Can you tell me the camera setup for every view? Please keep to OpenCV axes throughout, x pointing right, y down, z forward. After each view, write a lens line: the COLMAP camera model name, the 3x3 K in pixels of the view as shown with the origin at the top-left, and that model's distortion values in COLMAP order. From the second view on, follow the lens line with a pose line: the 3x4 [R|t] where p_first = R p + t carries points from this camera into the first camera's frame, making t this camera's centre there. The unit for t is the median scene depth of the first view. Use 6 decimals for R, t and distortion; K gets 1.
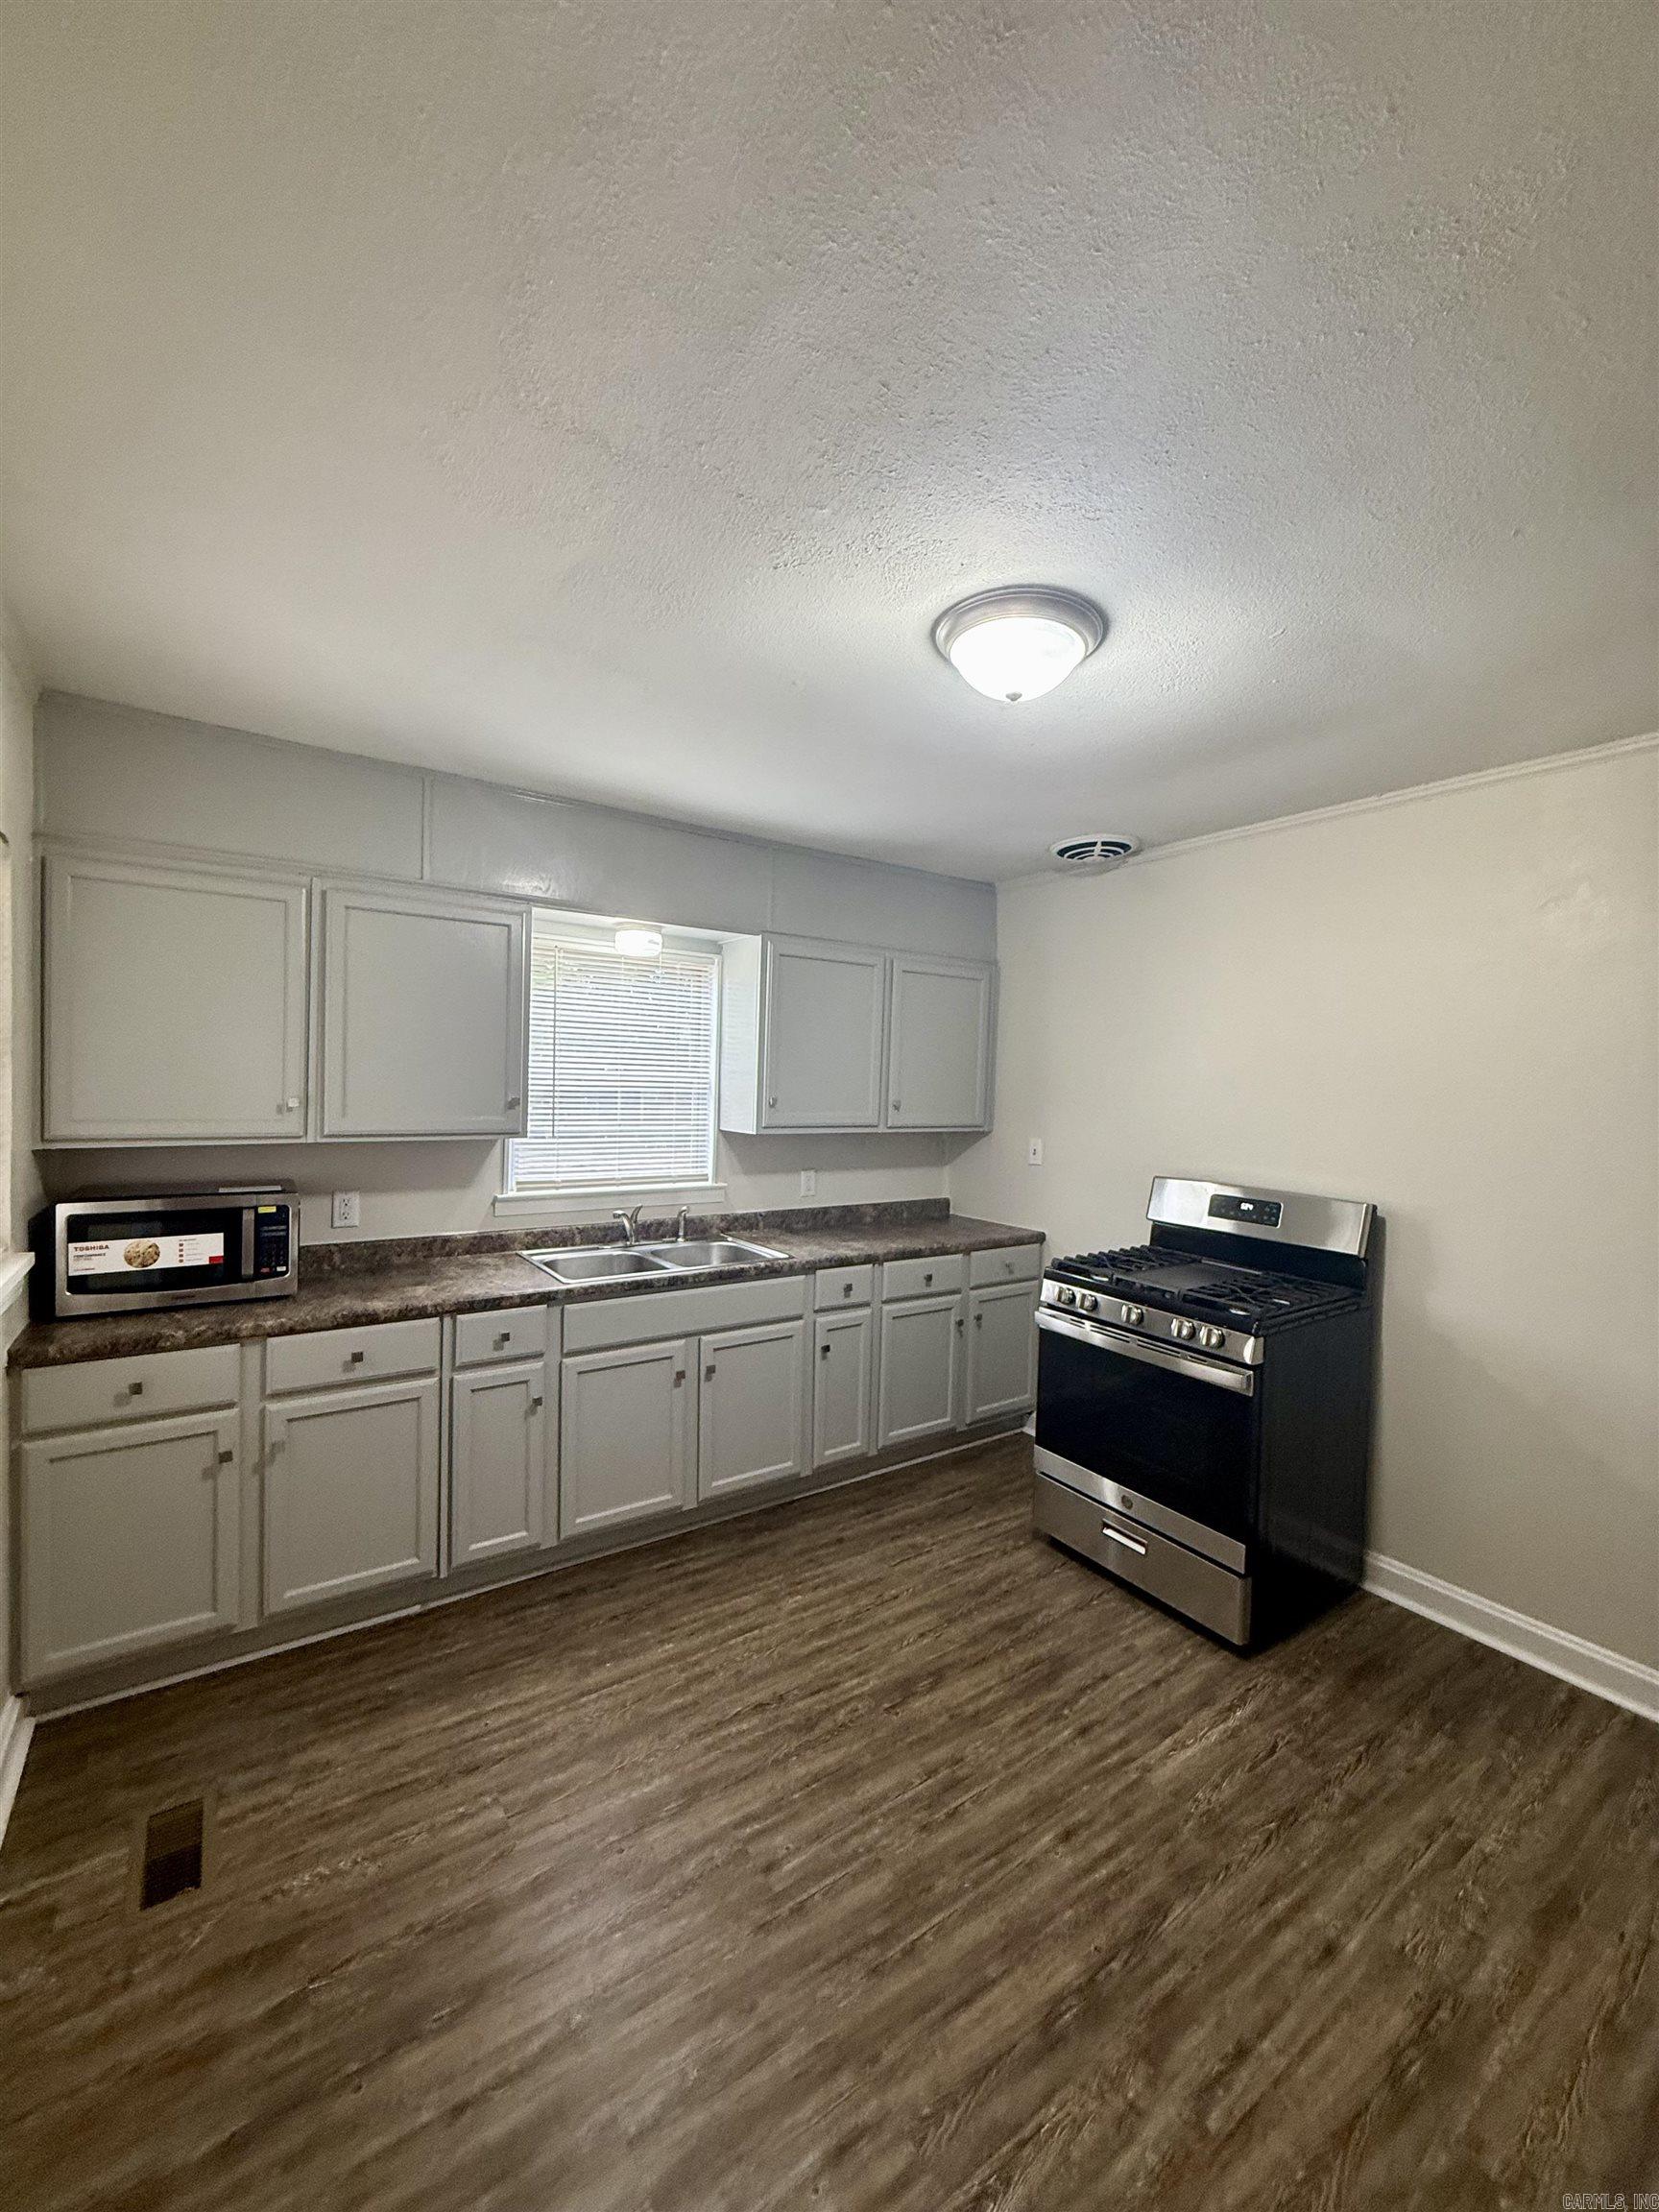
lens RADIAL K [[882.4, 0, 829.5], [0, 882.4, 1106.0], [0, 0, 1]] dist [-0.000203, 0.000307]
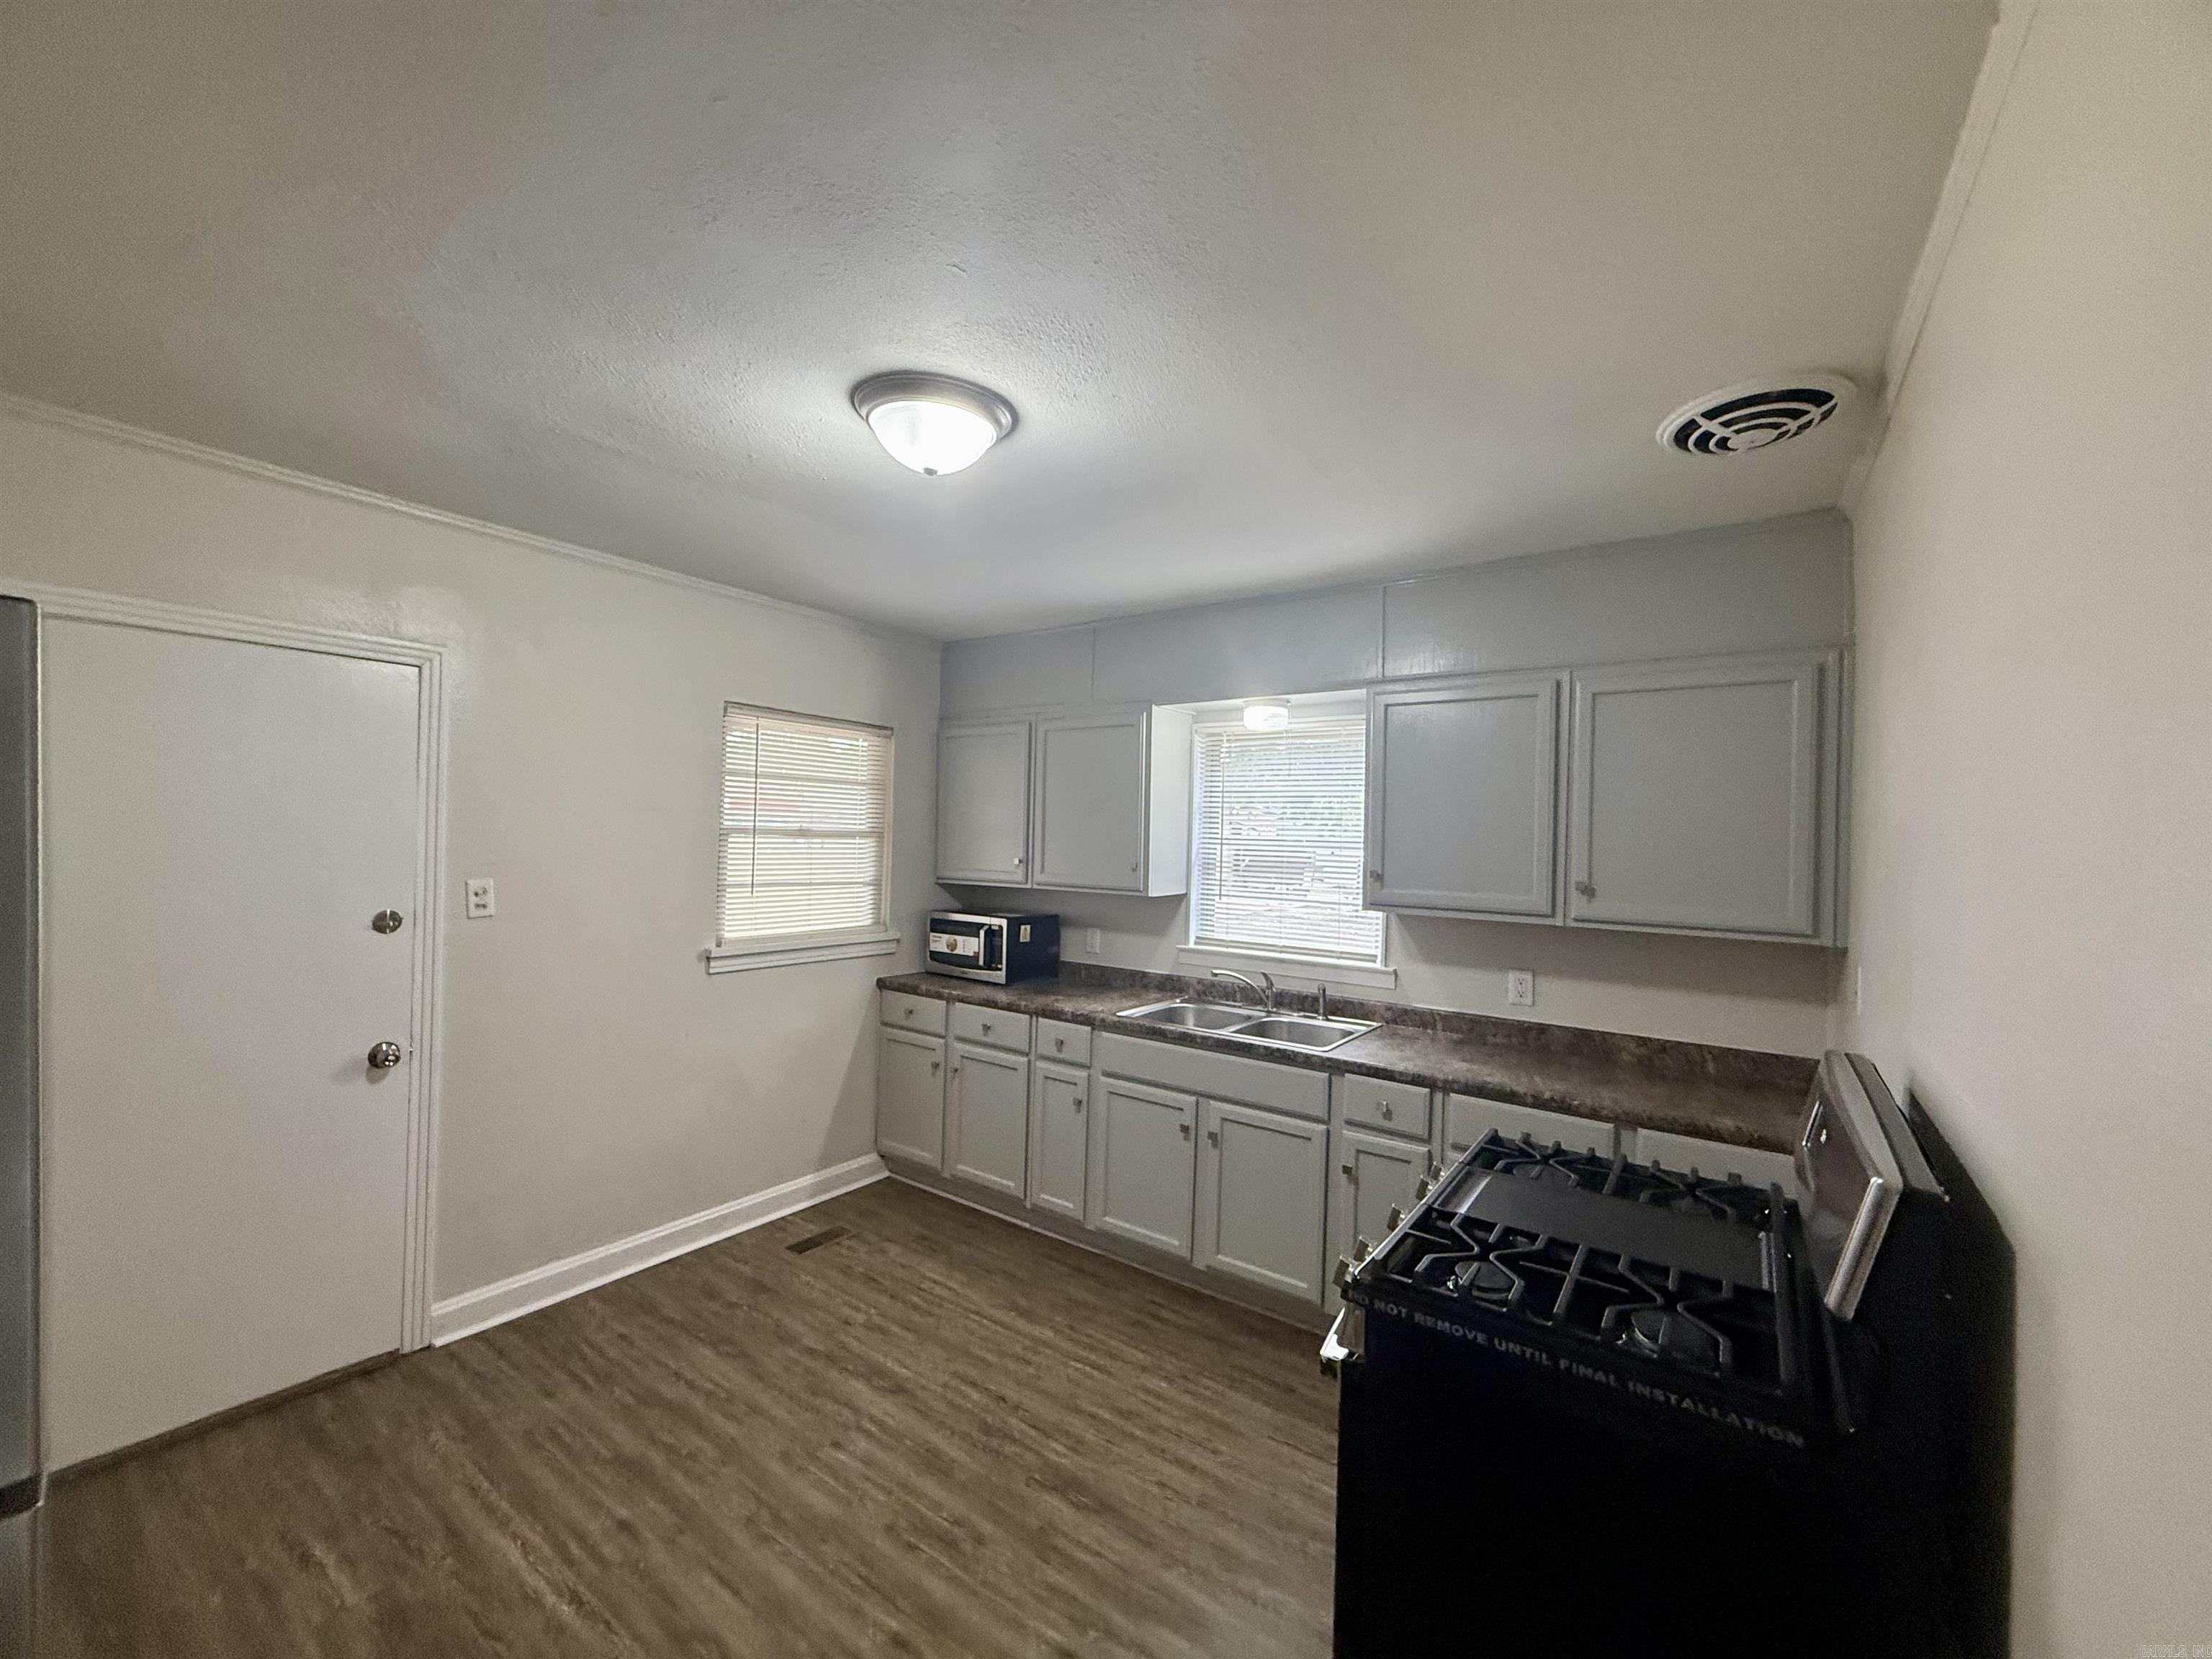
lens RADIAL K [[882.4, 0, 1100.2], [0, 882.4, 833.5], [0, 0, 1]] dist [-0.000203, 0.000307]
pose [[0.332249, -0.021958, -0.942936, 1.001356], [-0.047421, 0.998076, -0.039951, 0.002673], [0.941999, 0.057988, 0.330569, 0.683087]]
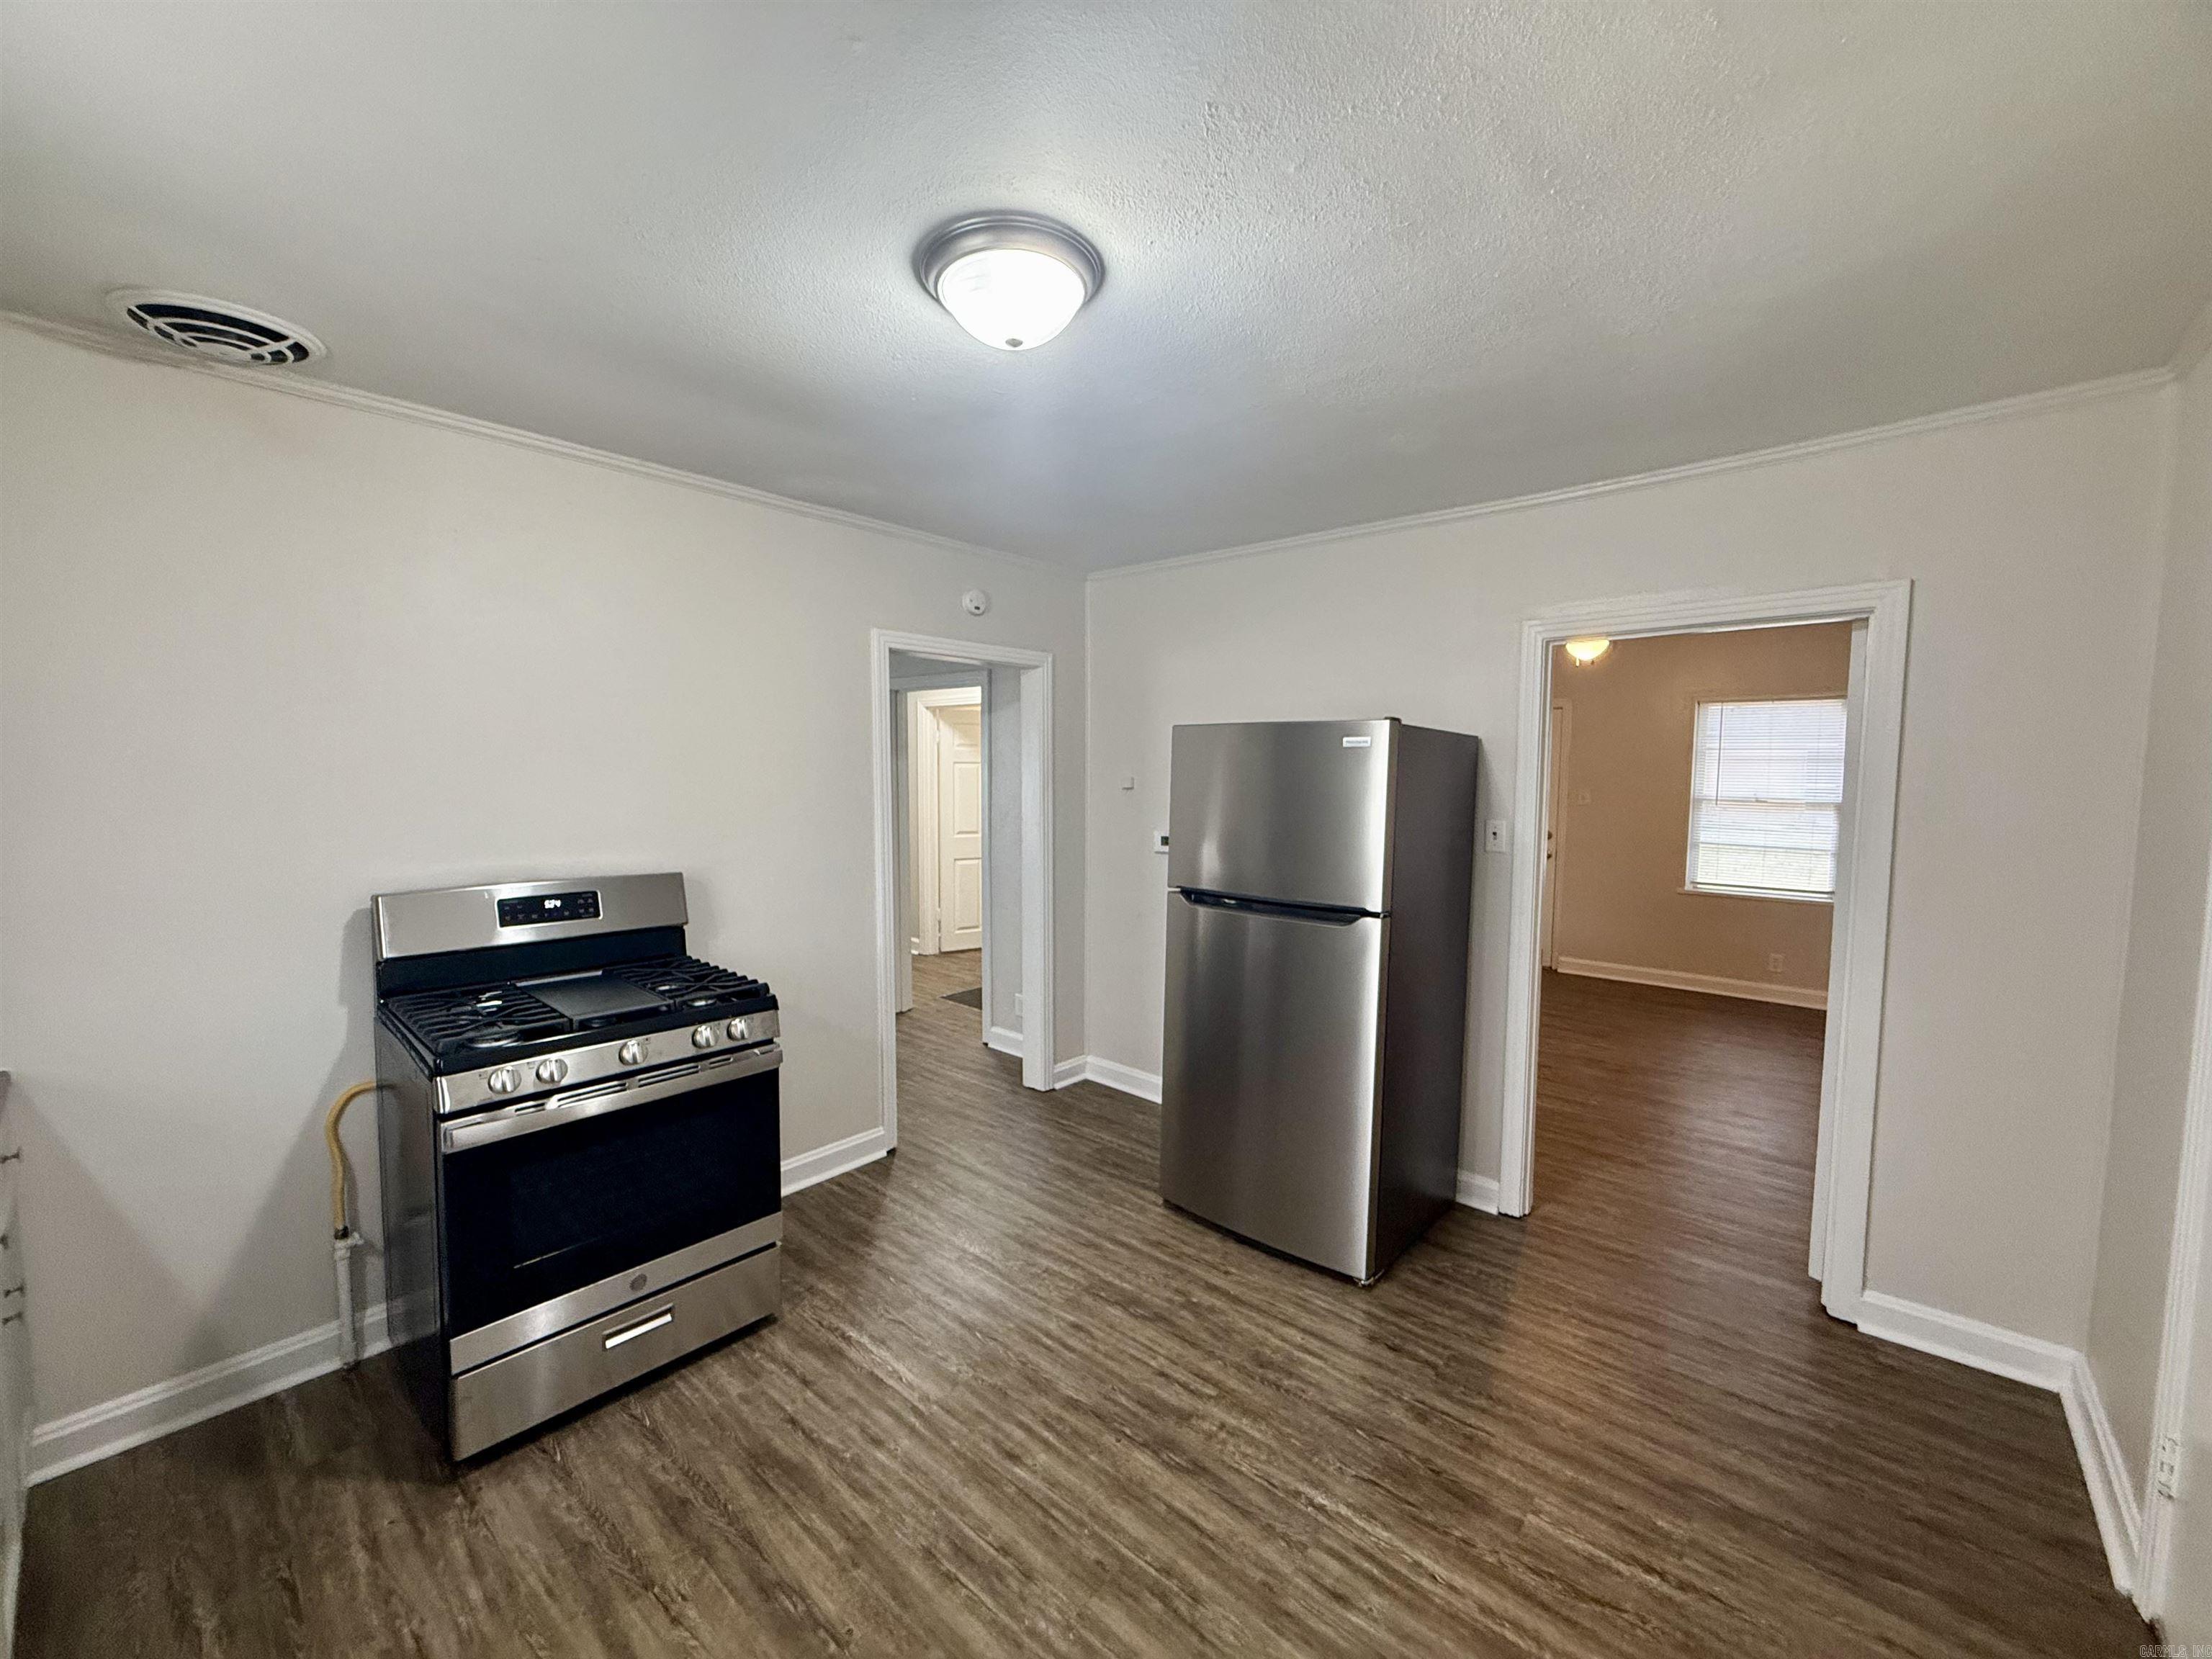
lens RADIAL K [[882.4, 0, 1100.2], [0, 882.4, 833.5], [0, 0, 1]] dist [-0.000203, 0.000307]
pose [[-0.239473, -0.099048, 0.965838, -0.591852], [0.018199, 0.994150, 0.106464, -0.041356], [-0.970732, 0.043072, -0.236270, 0.907270]]
